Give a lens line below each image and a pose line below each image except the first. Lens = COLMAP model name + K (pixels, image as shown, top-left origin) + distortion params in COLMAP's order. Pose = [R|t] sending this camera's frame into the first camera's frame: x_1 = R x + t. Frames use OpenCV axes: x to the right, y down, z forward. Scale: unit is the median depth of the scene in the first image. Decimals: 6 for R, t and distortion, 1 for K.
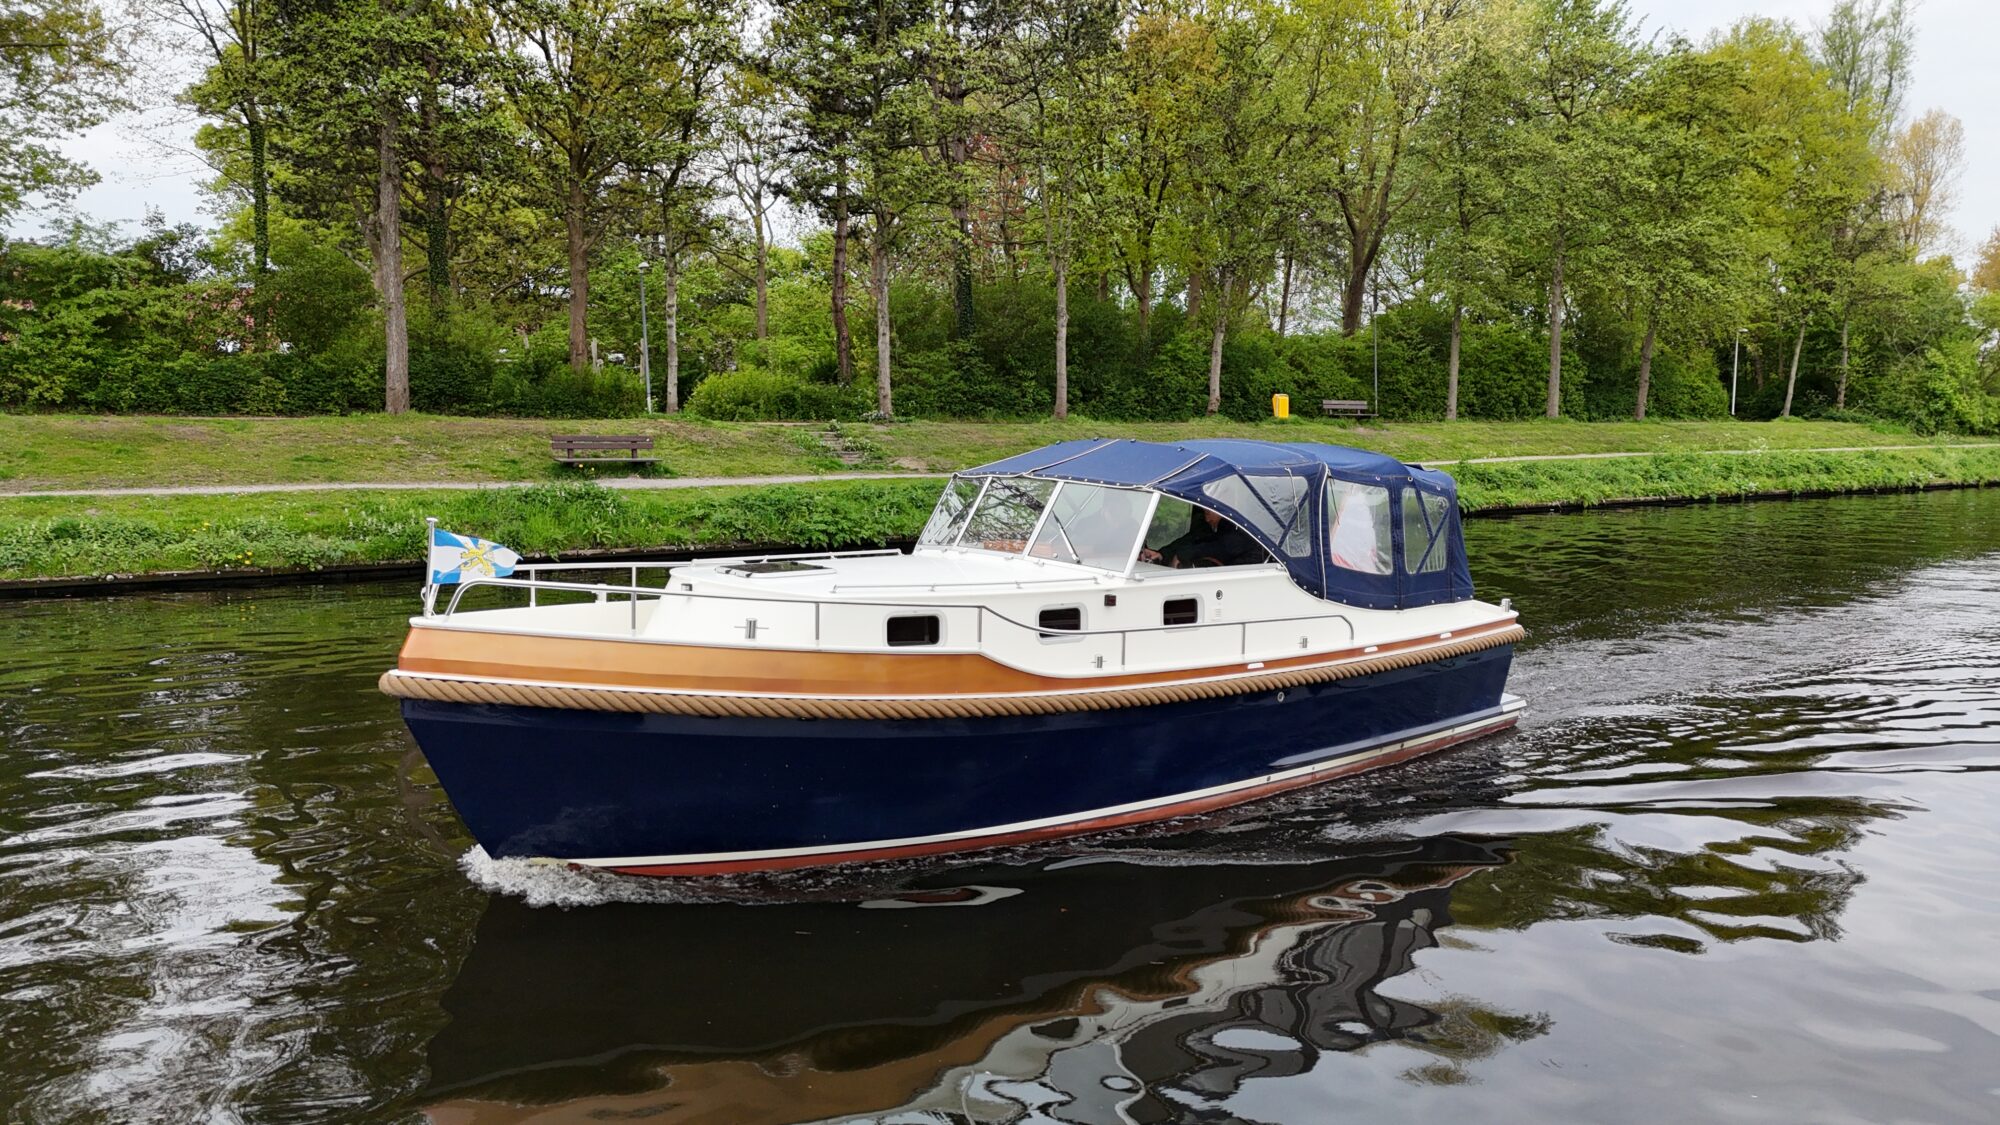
lens RADIAL K [[1457.8, 0, 1000.0], [0, 1457.8, 562.5], [0, 0, 1]] dist [0.094632, -0.172866]
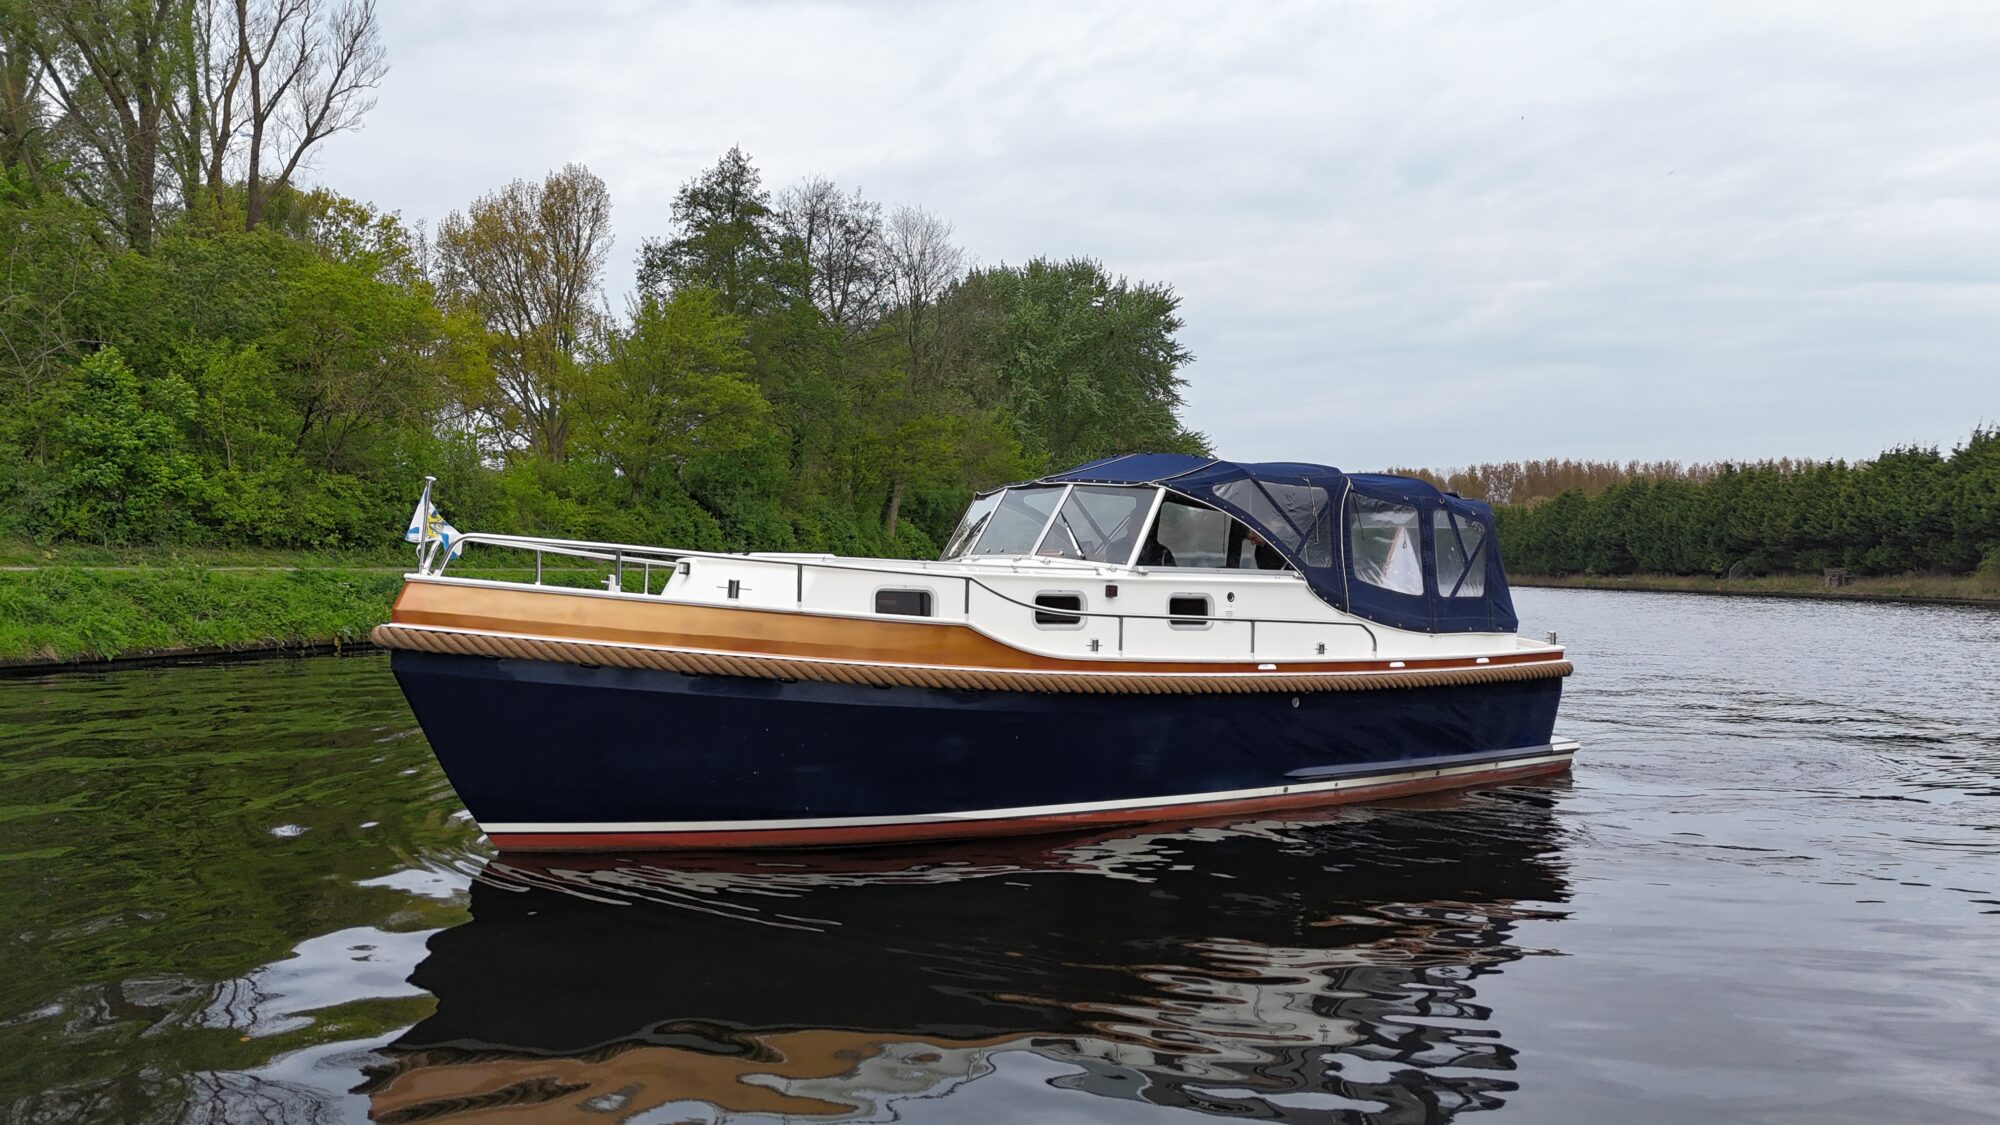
lens RADIAL K [[1457.8, 0, 1000.0], [0, 1457.8, 562.5], [0, 0, 1]] dist [0.094632, -0.172866]
pose [[0.996627, 0.001719, -0.082043, 0.076193], [-0.010590, 0.994115, -0.107807, 0.107053], [0.081375, 0.108313, 0.990781, 0.010645]]
